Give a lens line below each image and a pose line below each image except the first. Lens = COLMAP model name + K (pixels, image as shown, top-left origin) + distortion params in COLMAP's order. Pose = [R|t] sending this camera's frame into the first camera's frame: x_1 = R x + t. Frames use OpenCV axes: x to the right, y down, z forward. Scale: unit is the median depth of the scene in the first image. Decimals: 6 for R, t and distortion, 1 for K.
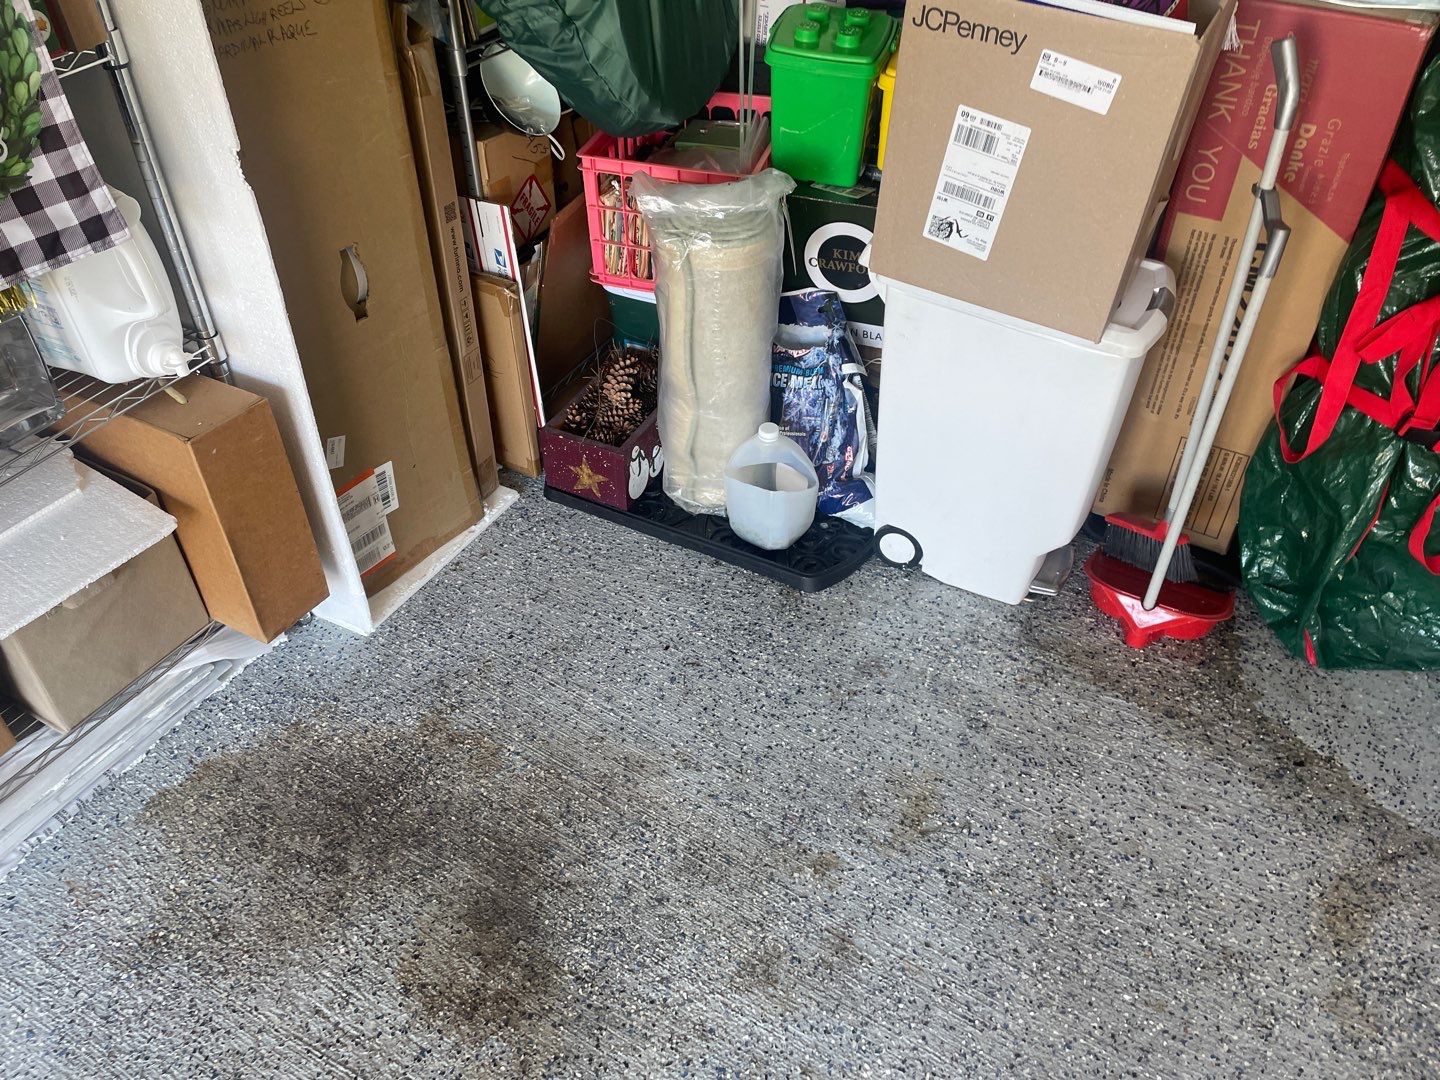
lens RADIAL K [[1095.7, 0, 736.8], [0, 1095.7, 539.8], [0, 0, 1]] dist [0.098533, -0.131519]
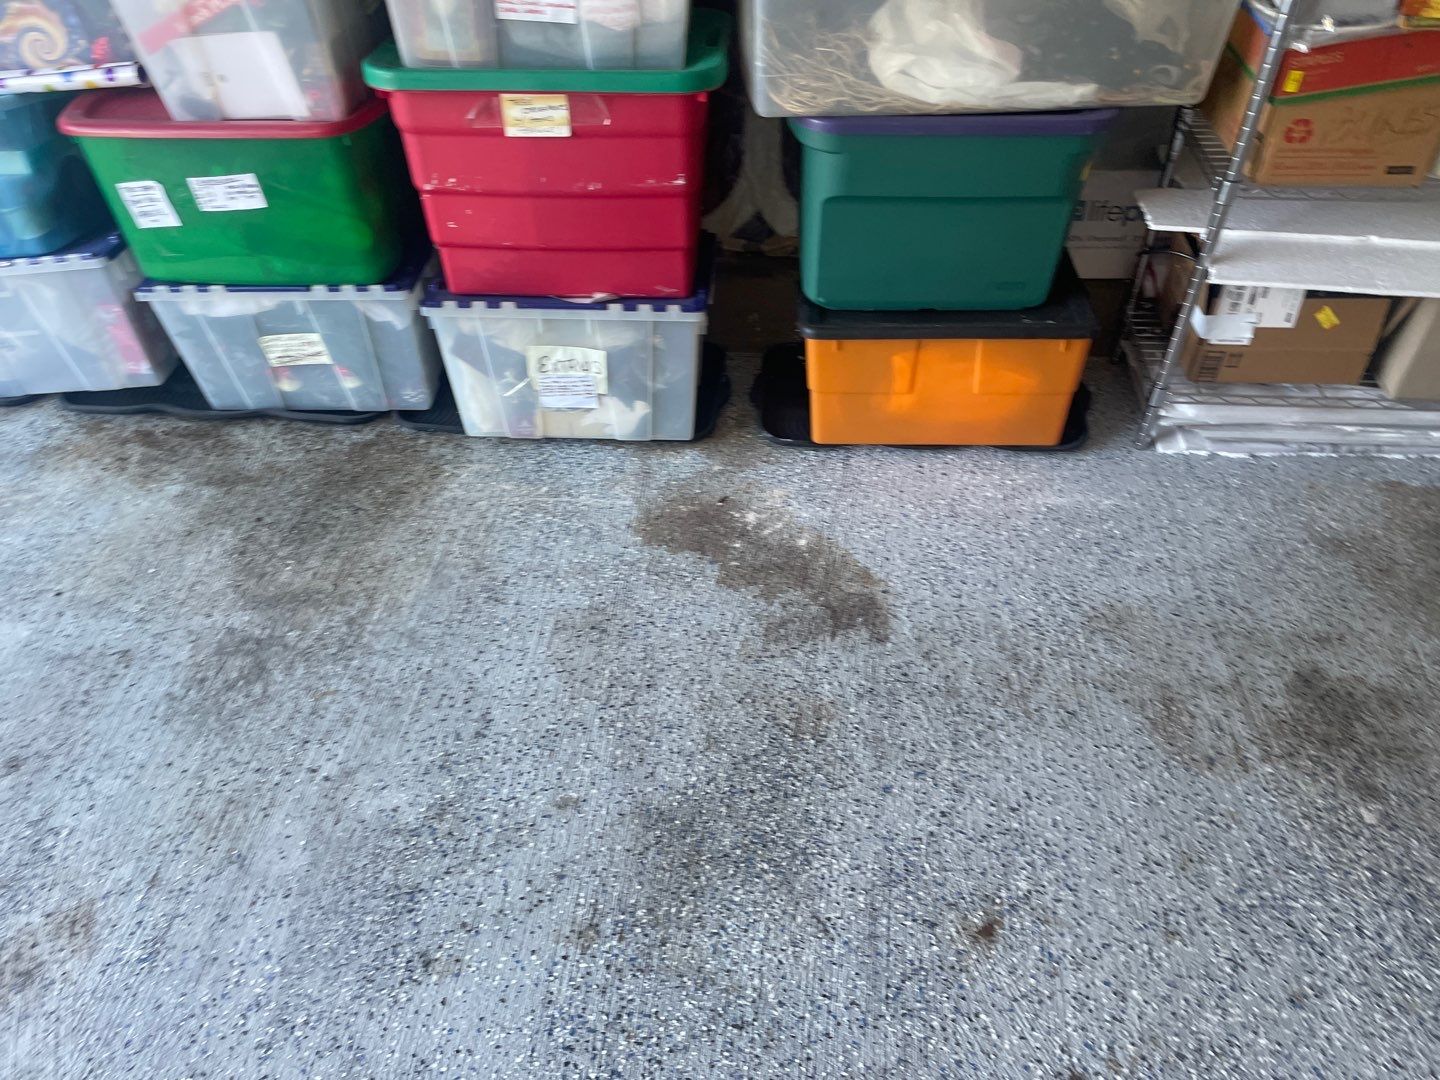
lens RADIAL K [[1093.5, 0, 724.3], [0, 1093.5, 542.6], [0, 0, 1]] dist [0.095406, -0.123150]
pose [[0.413534, 0.604226, -0.681102, 0.067079], [-0.576794, 0.752661, 0.317505, 0.281534], [0.704484, 0.261557, 0.659765, -0.325050]]
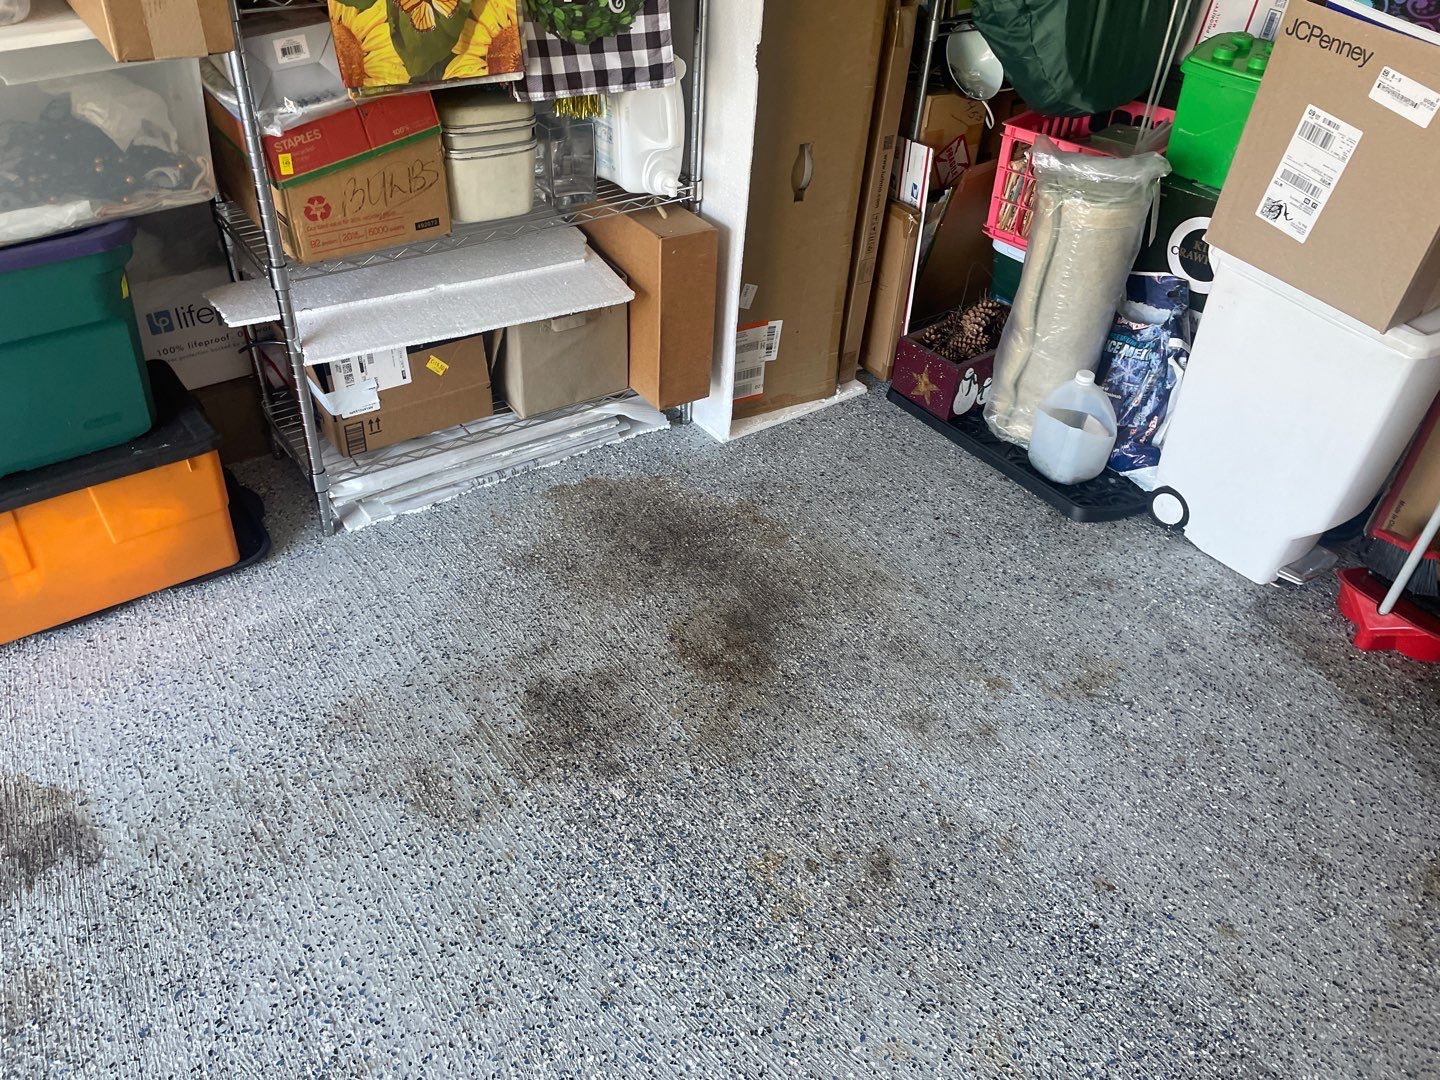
lens RADIAL K [[1091.9, 0, 720.0], [0, 1091.9, 540.0], [0, 0, 1]] dist [0.091395, -0.123084]
pose [[0.892632, 0.308292, -0.328883, 0.128789], [-0.323682, 0.946129, 0.008377, 0.190790], [0.313748, 0.098976, 0.944334, -0.220694]]
